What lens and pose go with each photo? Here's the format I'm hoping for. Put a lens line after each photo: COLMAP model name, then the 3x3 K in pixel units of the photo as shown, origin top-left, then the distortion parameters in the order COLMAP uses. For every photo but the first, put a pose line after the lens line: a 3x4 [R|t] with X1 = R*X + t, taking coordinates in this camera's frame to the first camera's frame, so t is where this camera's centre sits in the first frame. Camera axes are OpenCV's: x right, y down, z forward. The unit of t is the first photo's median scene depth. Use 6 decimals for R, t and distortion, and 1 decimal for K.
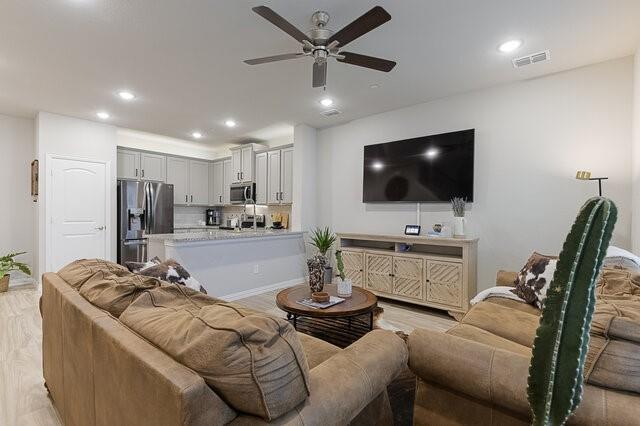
lens RADIAL K [[295.1, 0, 321.4], [0, 295.1, 213.2], [0, 0, 1]] dist [0.005061, -0.000035]
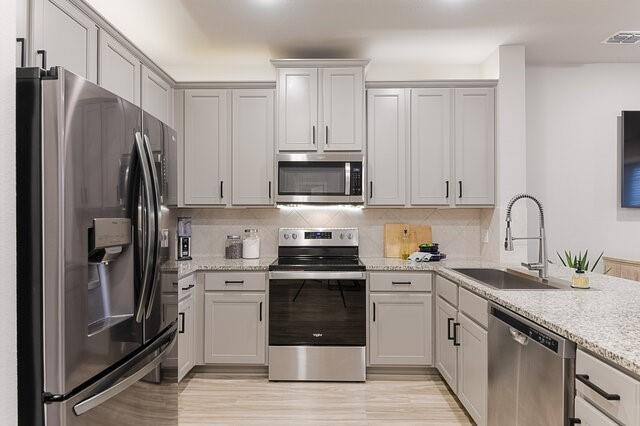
lens RADIAL K [[366.0, 0, 321.1], [0, 366.0, 217.6], [0, 0, 1]] dist [0.000856, 0.000082]
pose [[0.780962, 0.005930, 0.624551, -0.604876], [0.000232, 0.999952, -0.009784, -0.008199], [-0.624579, 0.007785, 0.780923, 0.631121]]
